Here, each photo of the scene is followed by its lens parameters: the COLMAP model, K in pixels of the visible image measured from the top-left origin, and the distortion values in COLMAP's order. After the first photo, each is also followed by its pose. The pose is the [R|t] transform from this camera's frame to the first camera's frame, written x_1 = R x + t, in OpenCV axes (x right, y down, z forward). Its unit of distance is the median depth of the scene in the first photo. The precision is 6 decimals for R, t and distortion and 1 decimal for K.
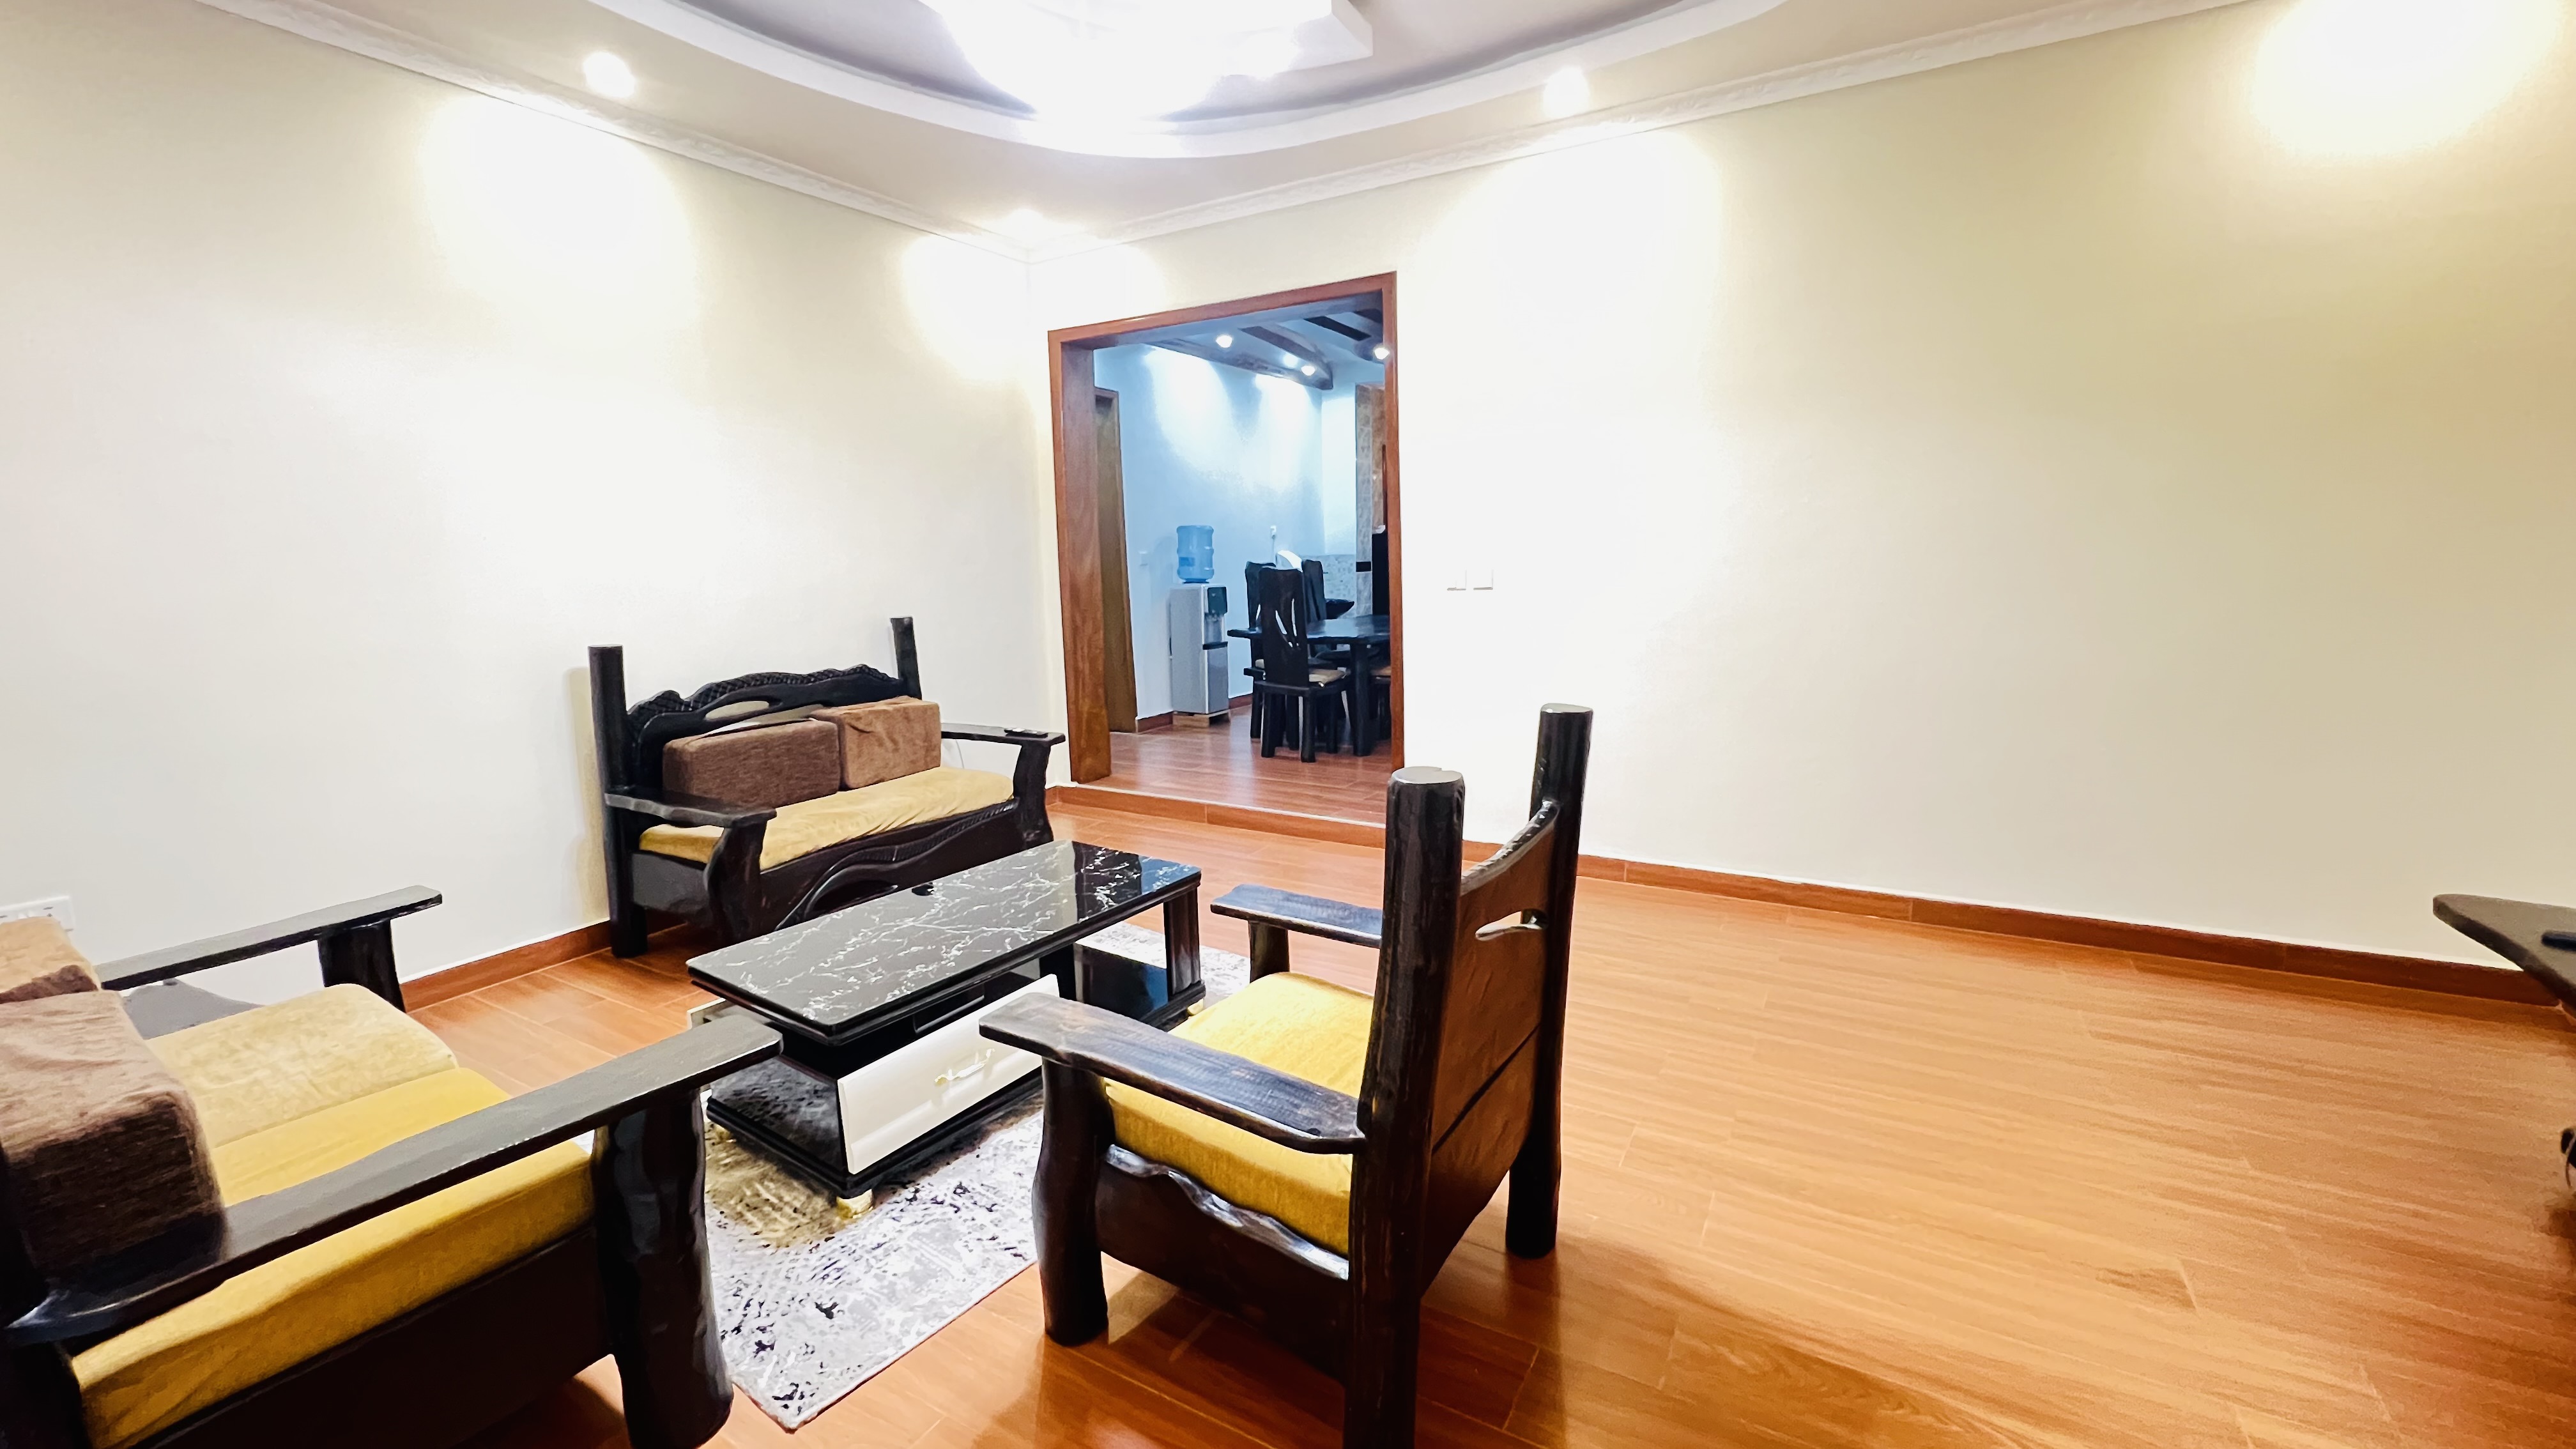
lens RADIAL K [[1006.6, 0, 1243.9], [0, 1006.6, 729.7], [0, 0, 1]] dist [-0.000831, -0.000037]
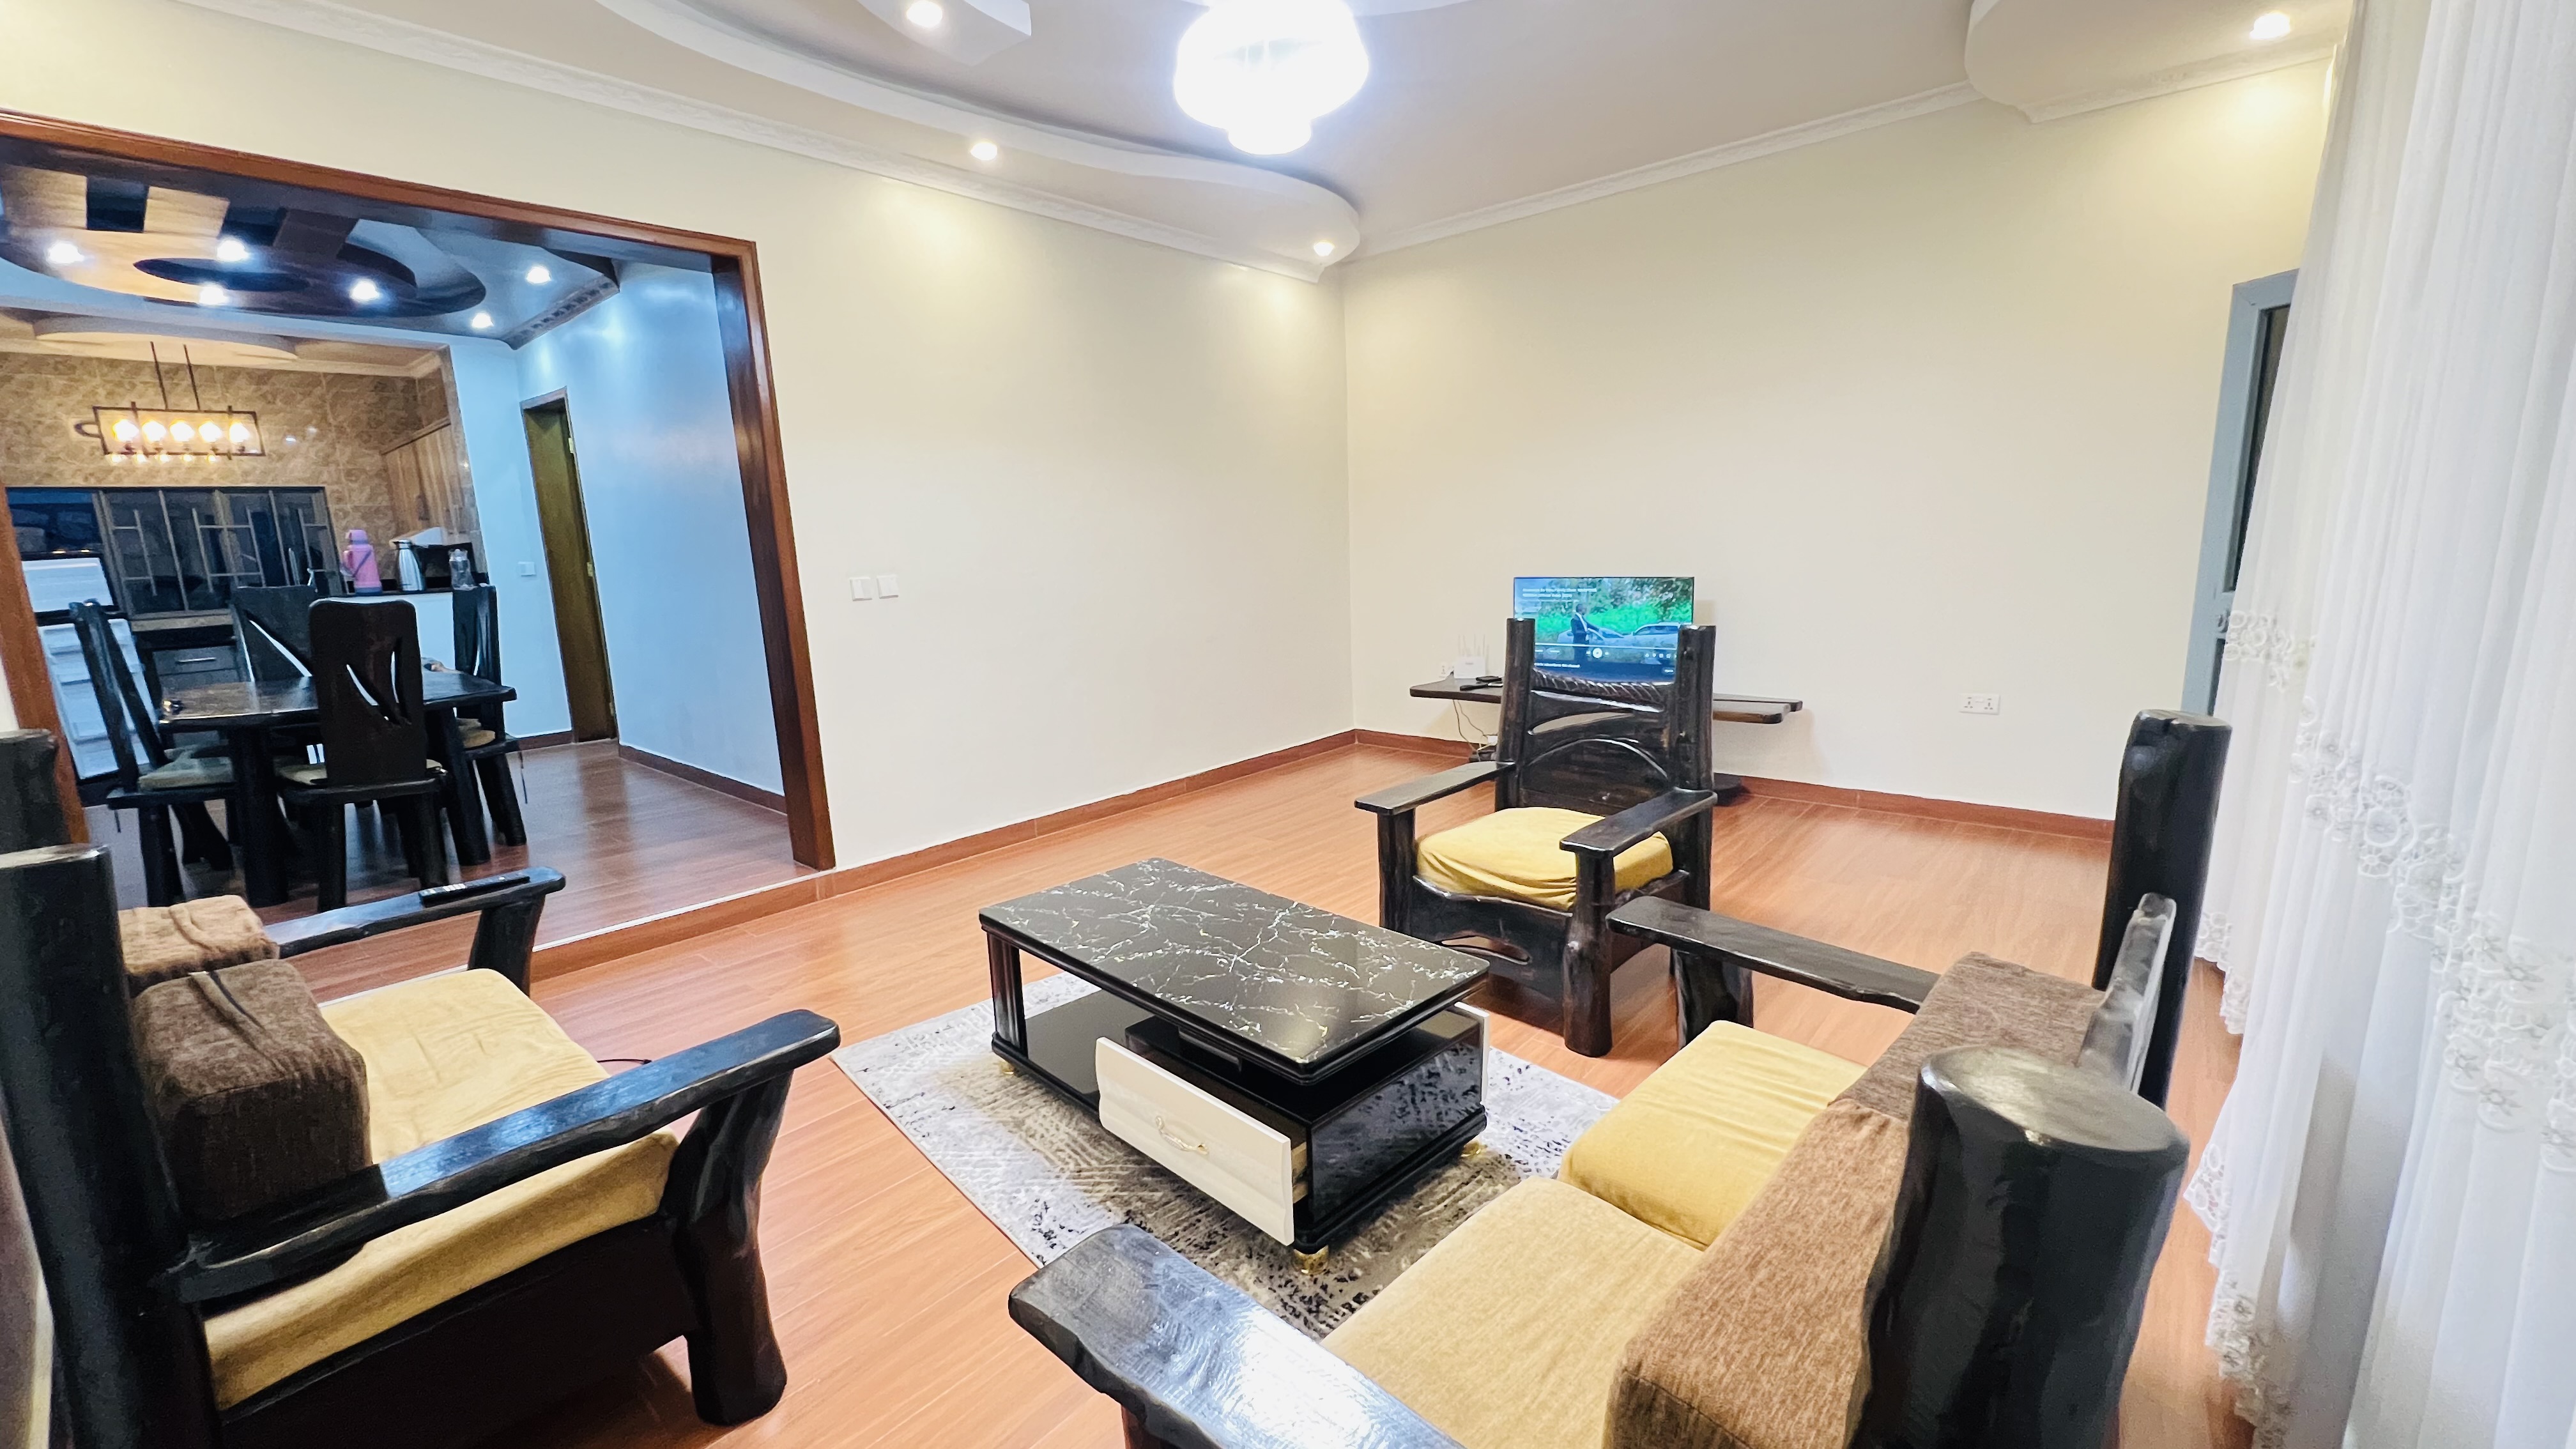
lens RADIAL K [[1043.1, 0, 1288.0], [0, 1043.1, 724.5], [0, 0, 1]] dist [-0.000554, -0.000068]
pose [[0.158242, -0.160472, 0.974273, -0.401639], [0.204004, 0.970729, 0.126754, -0.038456], [-0.966096, 0.178698, 0.186347, 0.255456]]
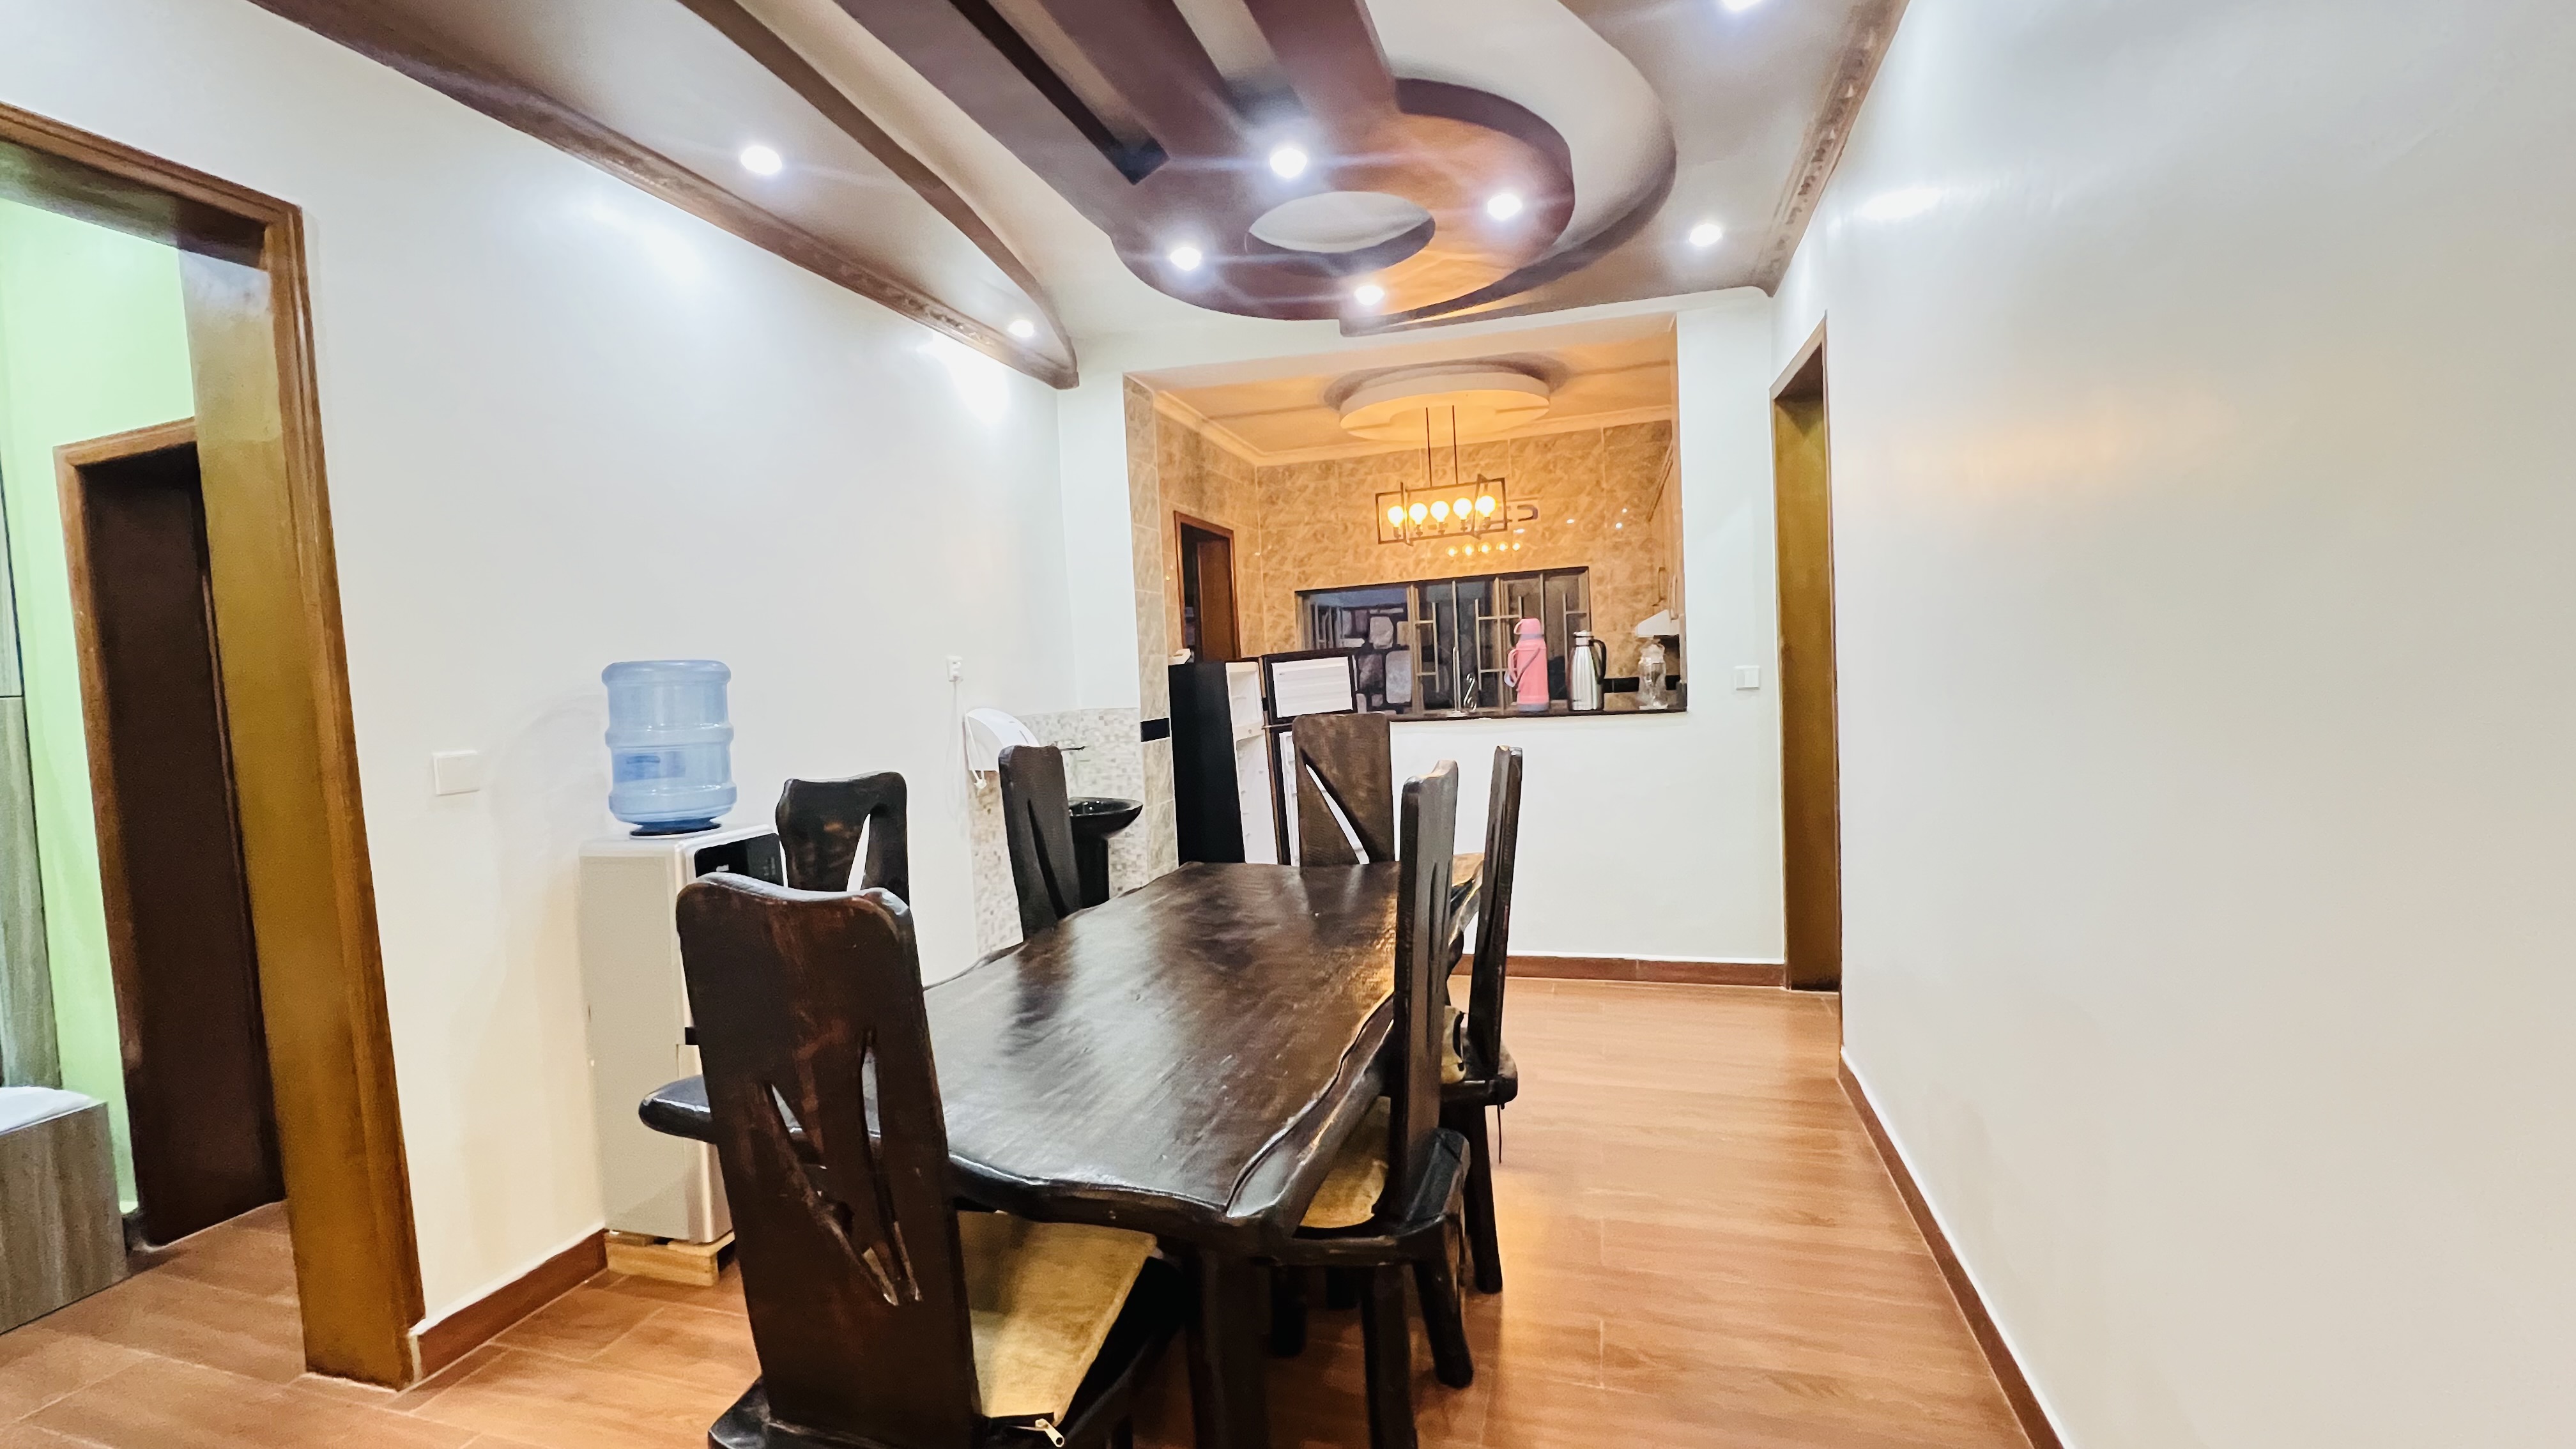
lens RADIAL K [[1043.1, 0, 1288.0], [0, 1043.1, 724.5], [0, 0, 1]] dist [-0.000554, -0.000068]
pose [[0.964761, -0.040782, 0.259949, 0.060138], [0.074160, 0.990010, -0.119915, -0.124315], [-0.252461, 0.134968, 0.958148, 0.615114]]
